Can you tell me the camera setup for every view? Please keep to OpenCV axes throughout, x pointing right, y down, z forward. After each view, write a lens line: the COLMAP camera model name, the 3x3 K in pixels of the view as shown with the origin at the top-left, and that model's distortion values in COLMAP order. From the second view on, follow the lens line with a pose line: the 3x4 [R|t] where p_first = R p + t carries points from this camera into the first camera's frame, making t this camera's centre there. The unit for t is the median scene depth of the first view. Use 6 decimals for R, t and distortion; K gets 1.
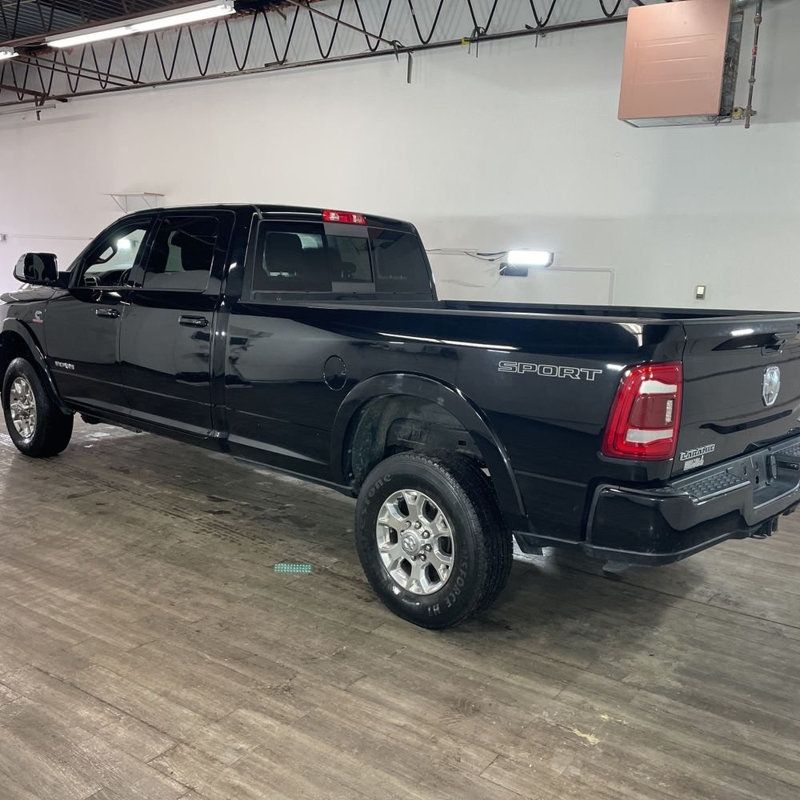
lens RADIAL K [[804.3, 0, 412.9], [0, 804.3, 411.3], [0, 0, 1]] dist [0.112708, -0.153376]
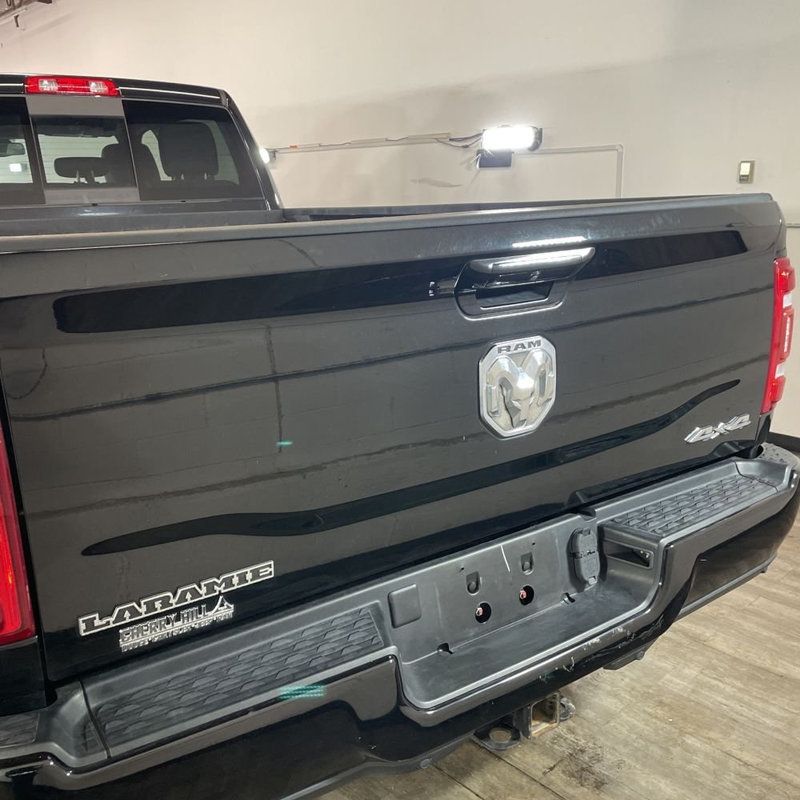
lens RADIAL K [[805.8, 0, 398.5], [0, 805.8, 399.8], [0, 0, 1]] dist [0.103768, -0.138833]
pose [[0.971442, -0.000879, -0.237276, 0.359226], [0.022376, 0.995876, 0.087921, -0.047042], [0.236221, -0.090719, 0.967455, 0.450728]]
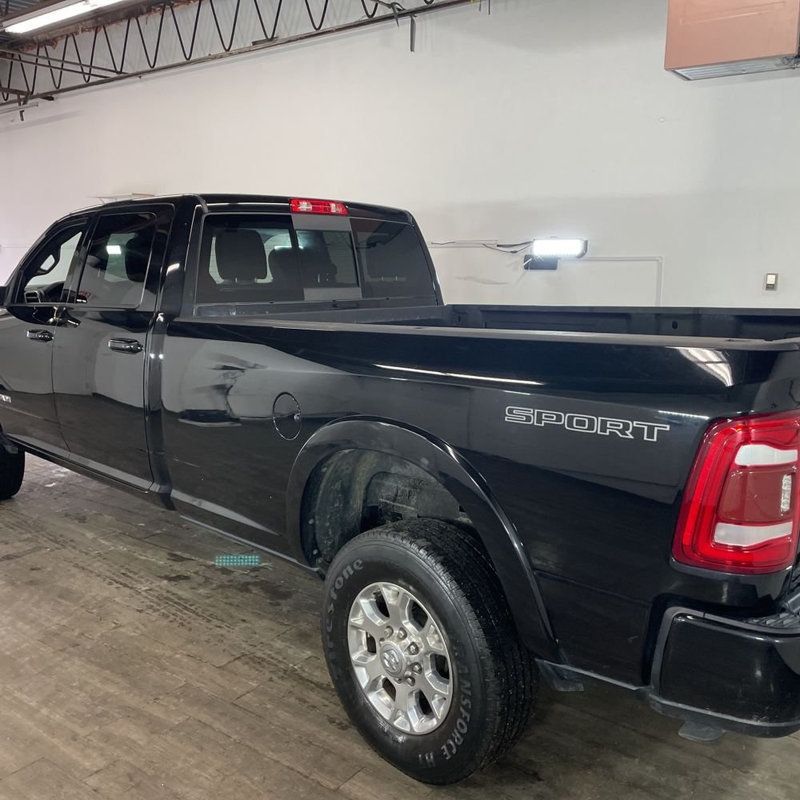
lens RADIAL K [[805.8, 0, 398.5], [0, 805.8, 399.8], [0, 0, 1]] dist [0.103768, -0.138833]
pose [[0.997622, -0.027156, -0.063346, 0.042785], [0.026659, 0.999607, -0.008673, -0.045298], [0.063557, 0.006963, 0.997954, 0.233612]]
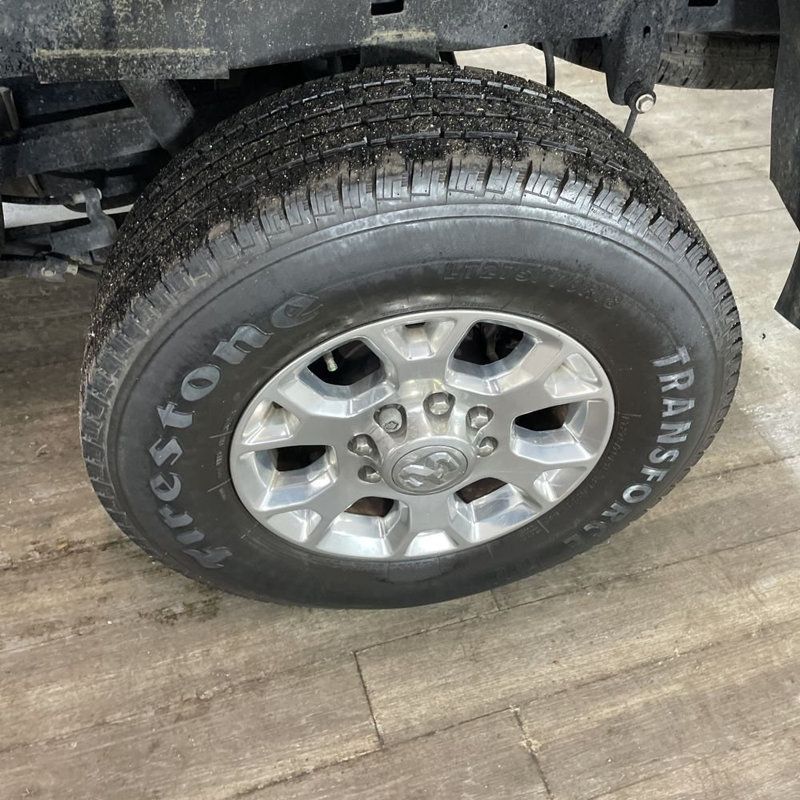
lens RADIAL K [[805.8, 0, 398.5], [0, 805.8, 399.8], [0, 0, 1]] dist [0.103768, -0.138833]
pose [[0.622273, -0.573568, 0.532725, -0.113706], [0.102774, 0.734508, 0.670772, -0.031010], [-0.776024, -0.362653, 0.516013, 0.698971]]
